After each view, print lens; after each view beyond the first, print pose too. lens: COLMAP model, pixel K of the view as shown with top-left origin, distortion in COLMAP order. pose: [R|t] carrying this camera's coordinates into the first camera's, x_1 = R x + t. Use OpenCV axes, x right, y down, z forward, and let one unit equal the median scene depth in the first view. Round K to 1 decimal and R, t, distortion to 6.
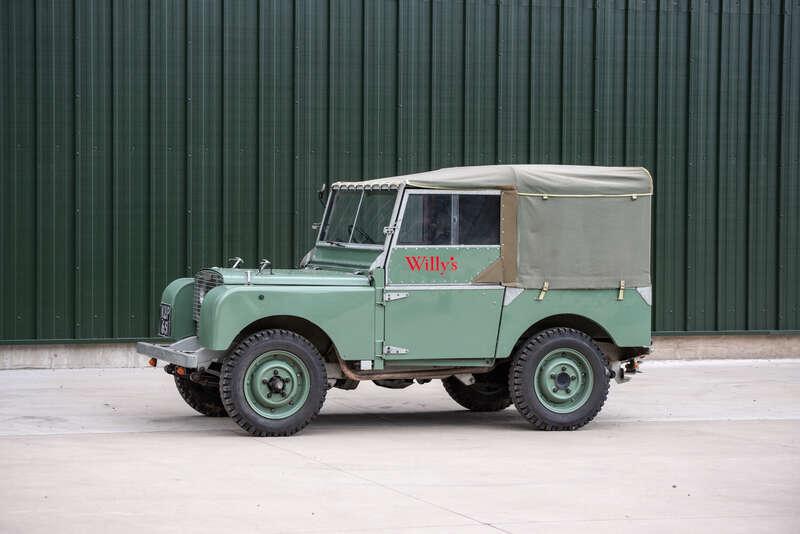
lens RADIAL K [[2088.6, 0, 397.5], [0, 2088.6, 266.6], [0, 0, 1]] dist [0.065350, 0.155074]
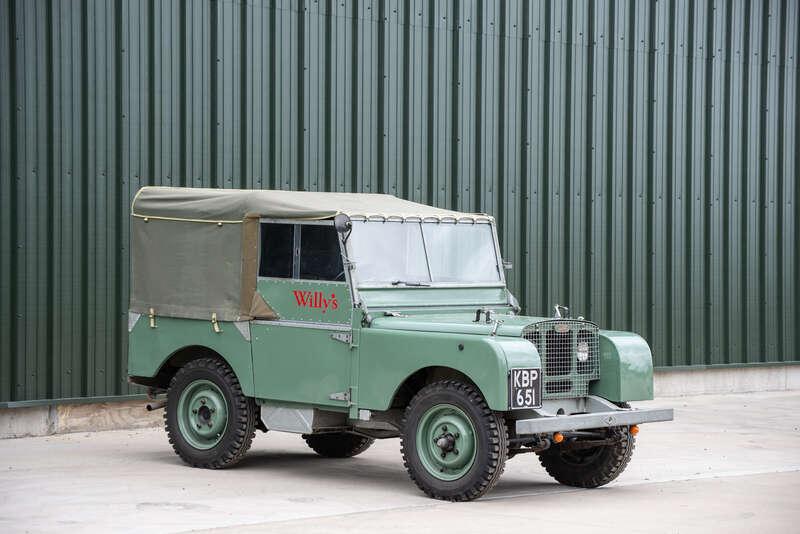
lens RADIAL K [[2363.2, 0, 399.2], [0, 2363.2, 266.1], [0, 0, 1]] dist [0.480578, 0.255743]
pose [[-0.502122, -0.052687, 0.863191, -0.924555], [-0.012795, 0.998486, 0.053502, -0.074627], [-0.864702, 0.015820, -0.502036, 1.570368]]
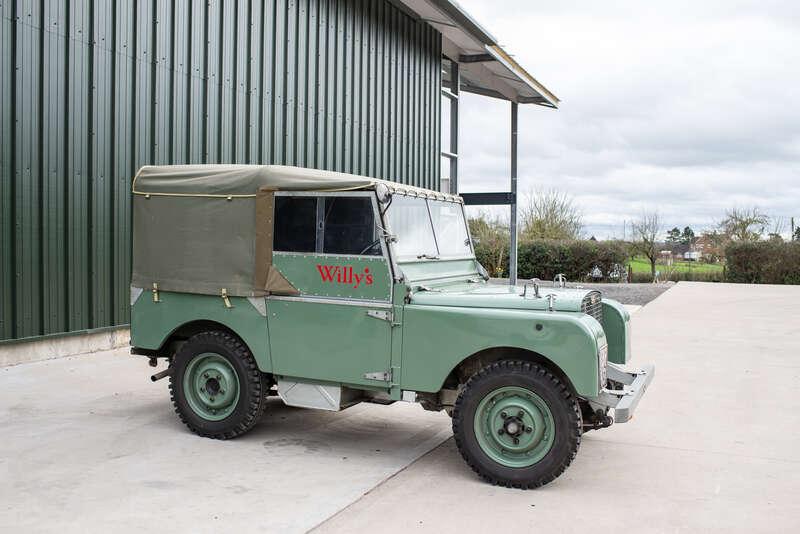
lens RADIAL K [[783.7, 0, 398.4], [0, 783.7, 267.4], [0, 0, 1]] dist [-0.109943, 0.000071]
pose [[-0.728650, -0.065859, 0.681712, -0.258472], [-0.022036, 0.997105, 0.072776, -0.031827], [-0.684531, 0.038006, -0.727992, 1.307960]]
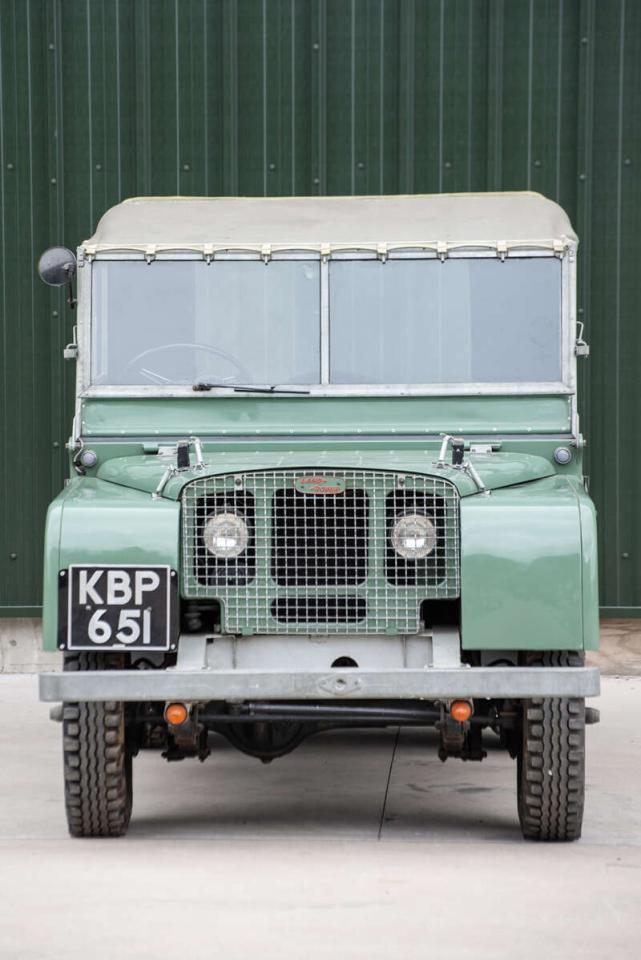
lens RADIAL K [[4733.6, 0, 264.0], [0, 4733.6, 478.9], [0, 0, 1]] dist [1.868761, 1.392465]
pose [[0.366736, -0.080353, 0.926849, -0.968685], [0.039313, 0.996712, 0.070855, -0.063655], [-0.929494, 0.010452, 0.368689, 0.667837]]
